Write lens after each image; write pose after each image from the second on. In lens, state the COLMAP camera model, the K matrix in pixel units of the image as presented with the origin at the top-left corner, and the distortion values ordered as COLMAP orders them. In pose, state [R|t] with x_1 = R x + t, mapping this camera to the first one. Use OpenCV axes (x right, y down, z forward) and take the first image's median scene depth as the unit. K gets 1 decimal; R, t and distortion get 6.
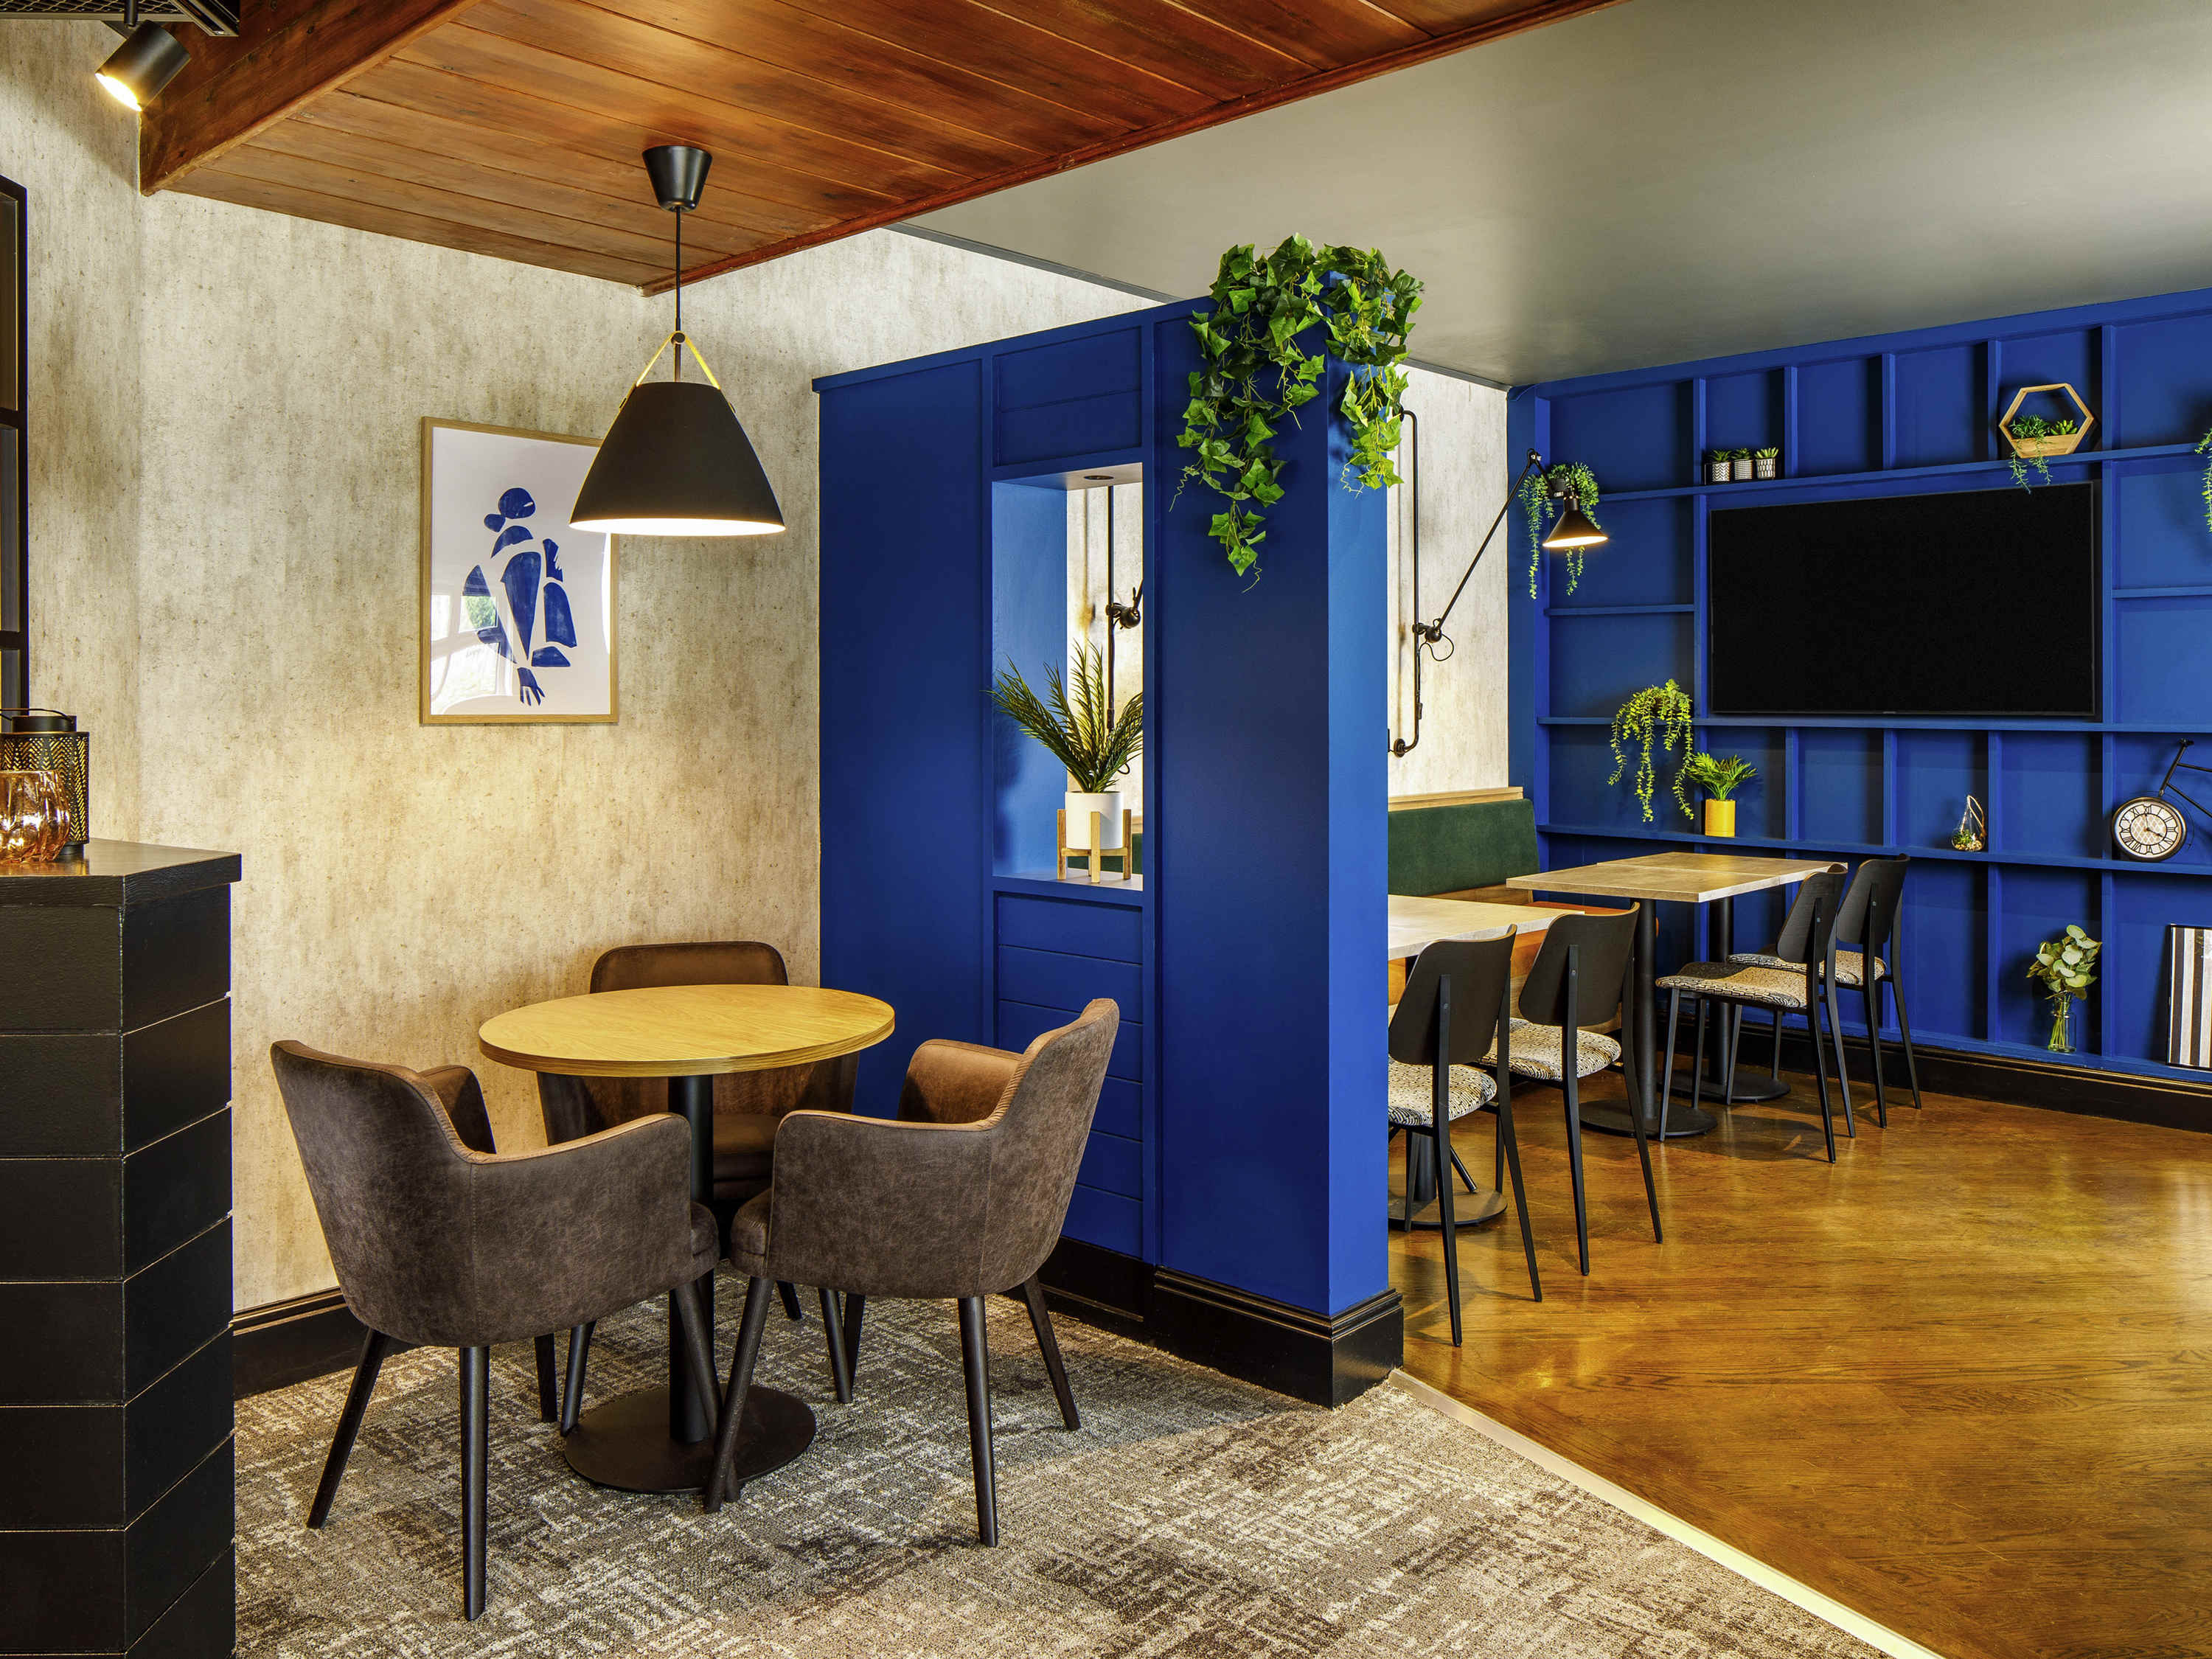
lens RADIAL K [[1702.8, 0, 1088.0], [0, 1702.8, 689.4], [0, 0, 1]] dist [-0.006885, -0.000124]
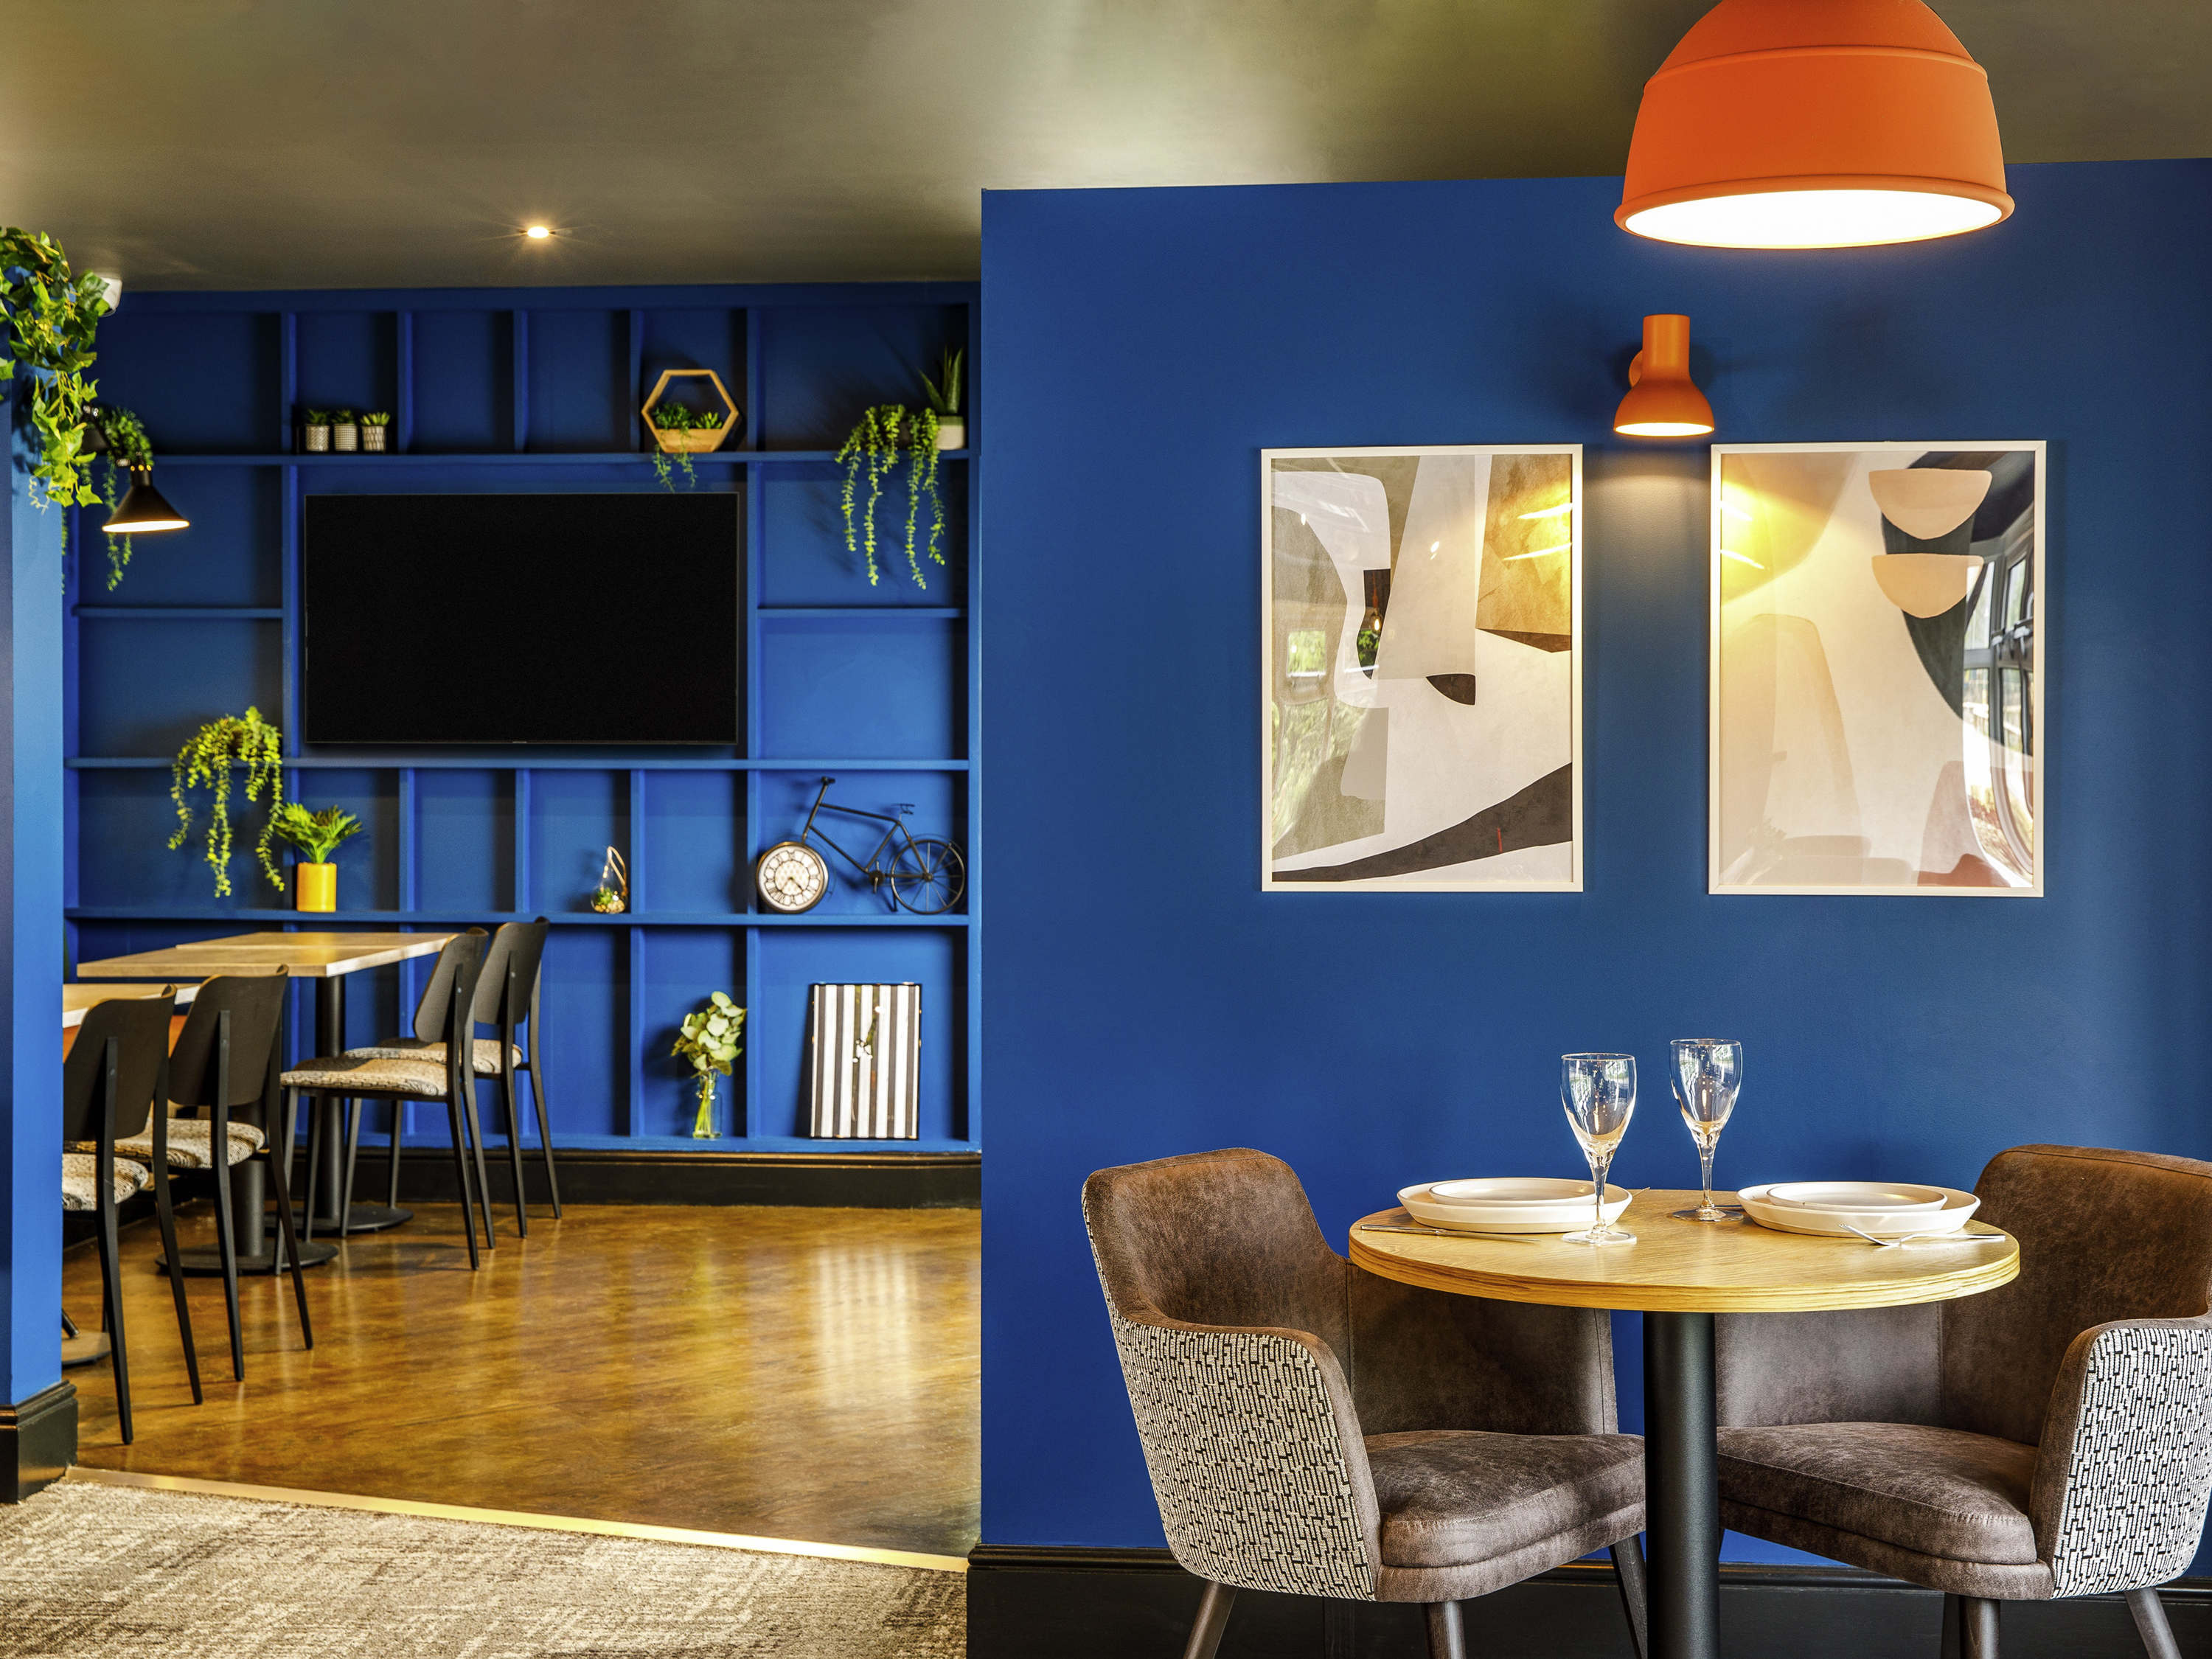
lens RADIAL K [[3158.6, 0, 1106.0], [0, 3158.6, 829.5], [0, 0, 1]] dist [0.027600, 0.028581]
pose [[0.796449, -0.018497, 0.604422, -0.352002], [-0.002737, 0.999412, 0.034191, -0.001107], [-0.604699, -0.028886, 0.795930, -0.598677]]
